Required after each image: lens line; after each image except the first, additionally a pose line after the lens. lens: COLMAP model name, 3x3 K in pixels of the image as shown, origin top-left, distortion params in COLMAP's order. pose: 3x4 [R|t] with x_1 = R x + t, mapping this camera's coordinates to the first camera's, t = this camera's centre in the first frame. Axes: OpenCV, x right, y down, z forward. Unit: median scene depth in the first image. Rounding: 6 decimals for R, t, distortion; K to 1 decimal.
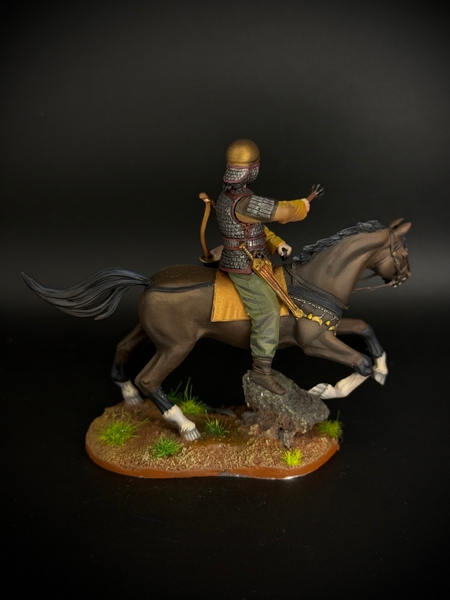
lens RADIAL K [[857.8, 0, 224.9], [0, 857.8, 299.7], [0, 0, 1]] dist [-0.010529, 0.000000]
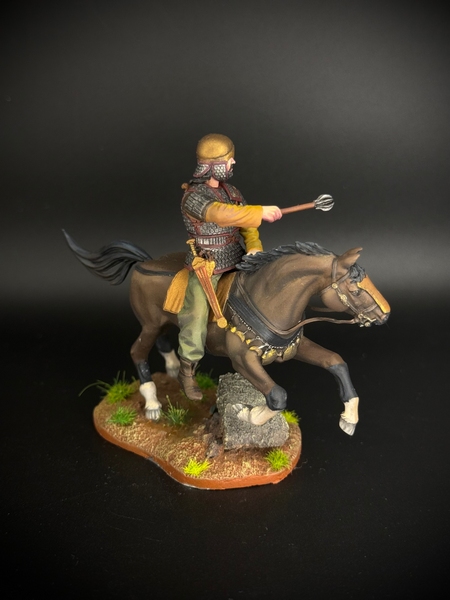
lens RADIAL K [[857.8, 0, 224.9], [0, 857.8, 301.7], [0, 0, 1]] dist [-0.010529, 0.000000]
pose [[0.735186, 0.233437, -0.636402, 0.670296], [-0.205321, 0.971417, 0.119131, -0.117913], [0.646022, 0.043083, 0.762102, 0.272427]]
